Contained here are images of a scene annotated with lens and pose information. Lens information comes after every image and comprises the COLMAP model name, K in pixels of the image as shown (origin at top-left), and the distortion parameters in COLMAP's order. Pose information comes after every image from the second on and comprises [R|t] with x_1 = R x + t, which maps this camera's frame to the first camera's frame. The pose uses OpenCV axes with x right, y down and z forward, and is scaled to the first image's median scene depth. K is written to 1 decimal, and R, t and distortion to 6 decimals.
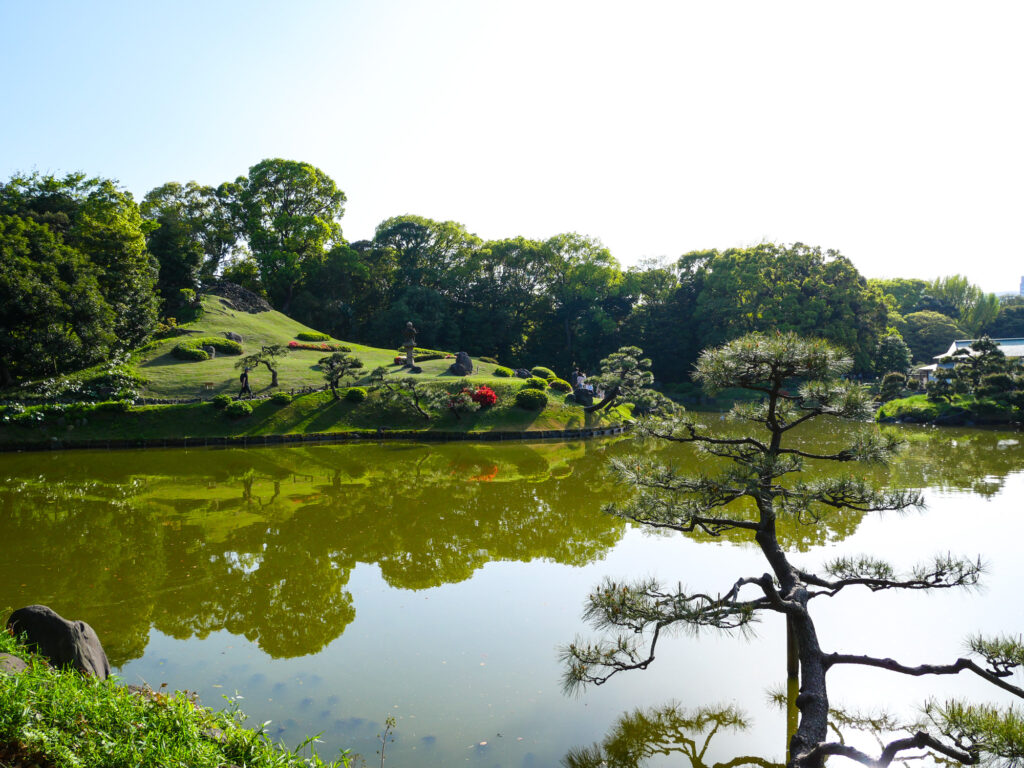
lens RADIAL K [[741.4, 0, 515.1], [0, 741.4, 379.6], [0, 0, 1]] dist [-0.036135, -0.000902]
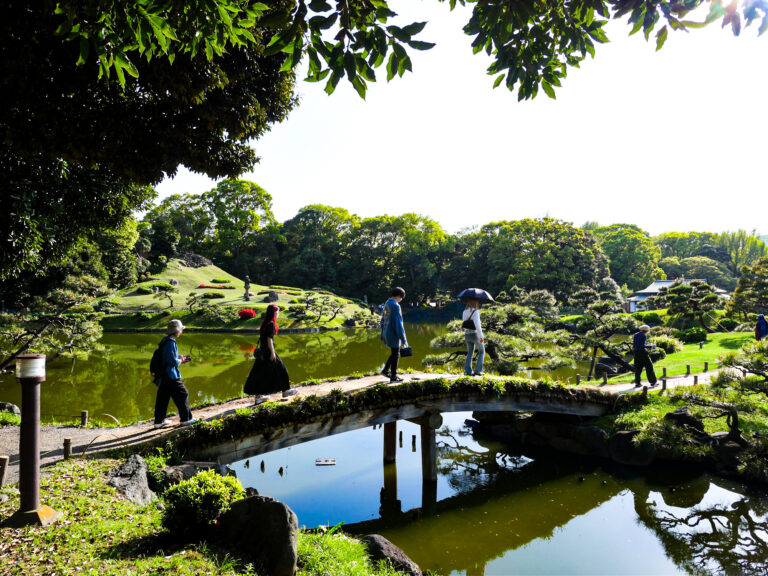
lens RADIAL K [[556.0, 0, 383.3], [0, 556.0, 291.3], [0, 0, 1]] dist [-0.036135, -0.000902]
pose [[0.979838, 0.008461, -0.199614, 0.306794], [-0.011319, 0.999849, -0.013183, -0.011358], [0.199473, 0.015177, 0.979786, -0.237695]]
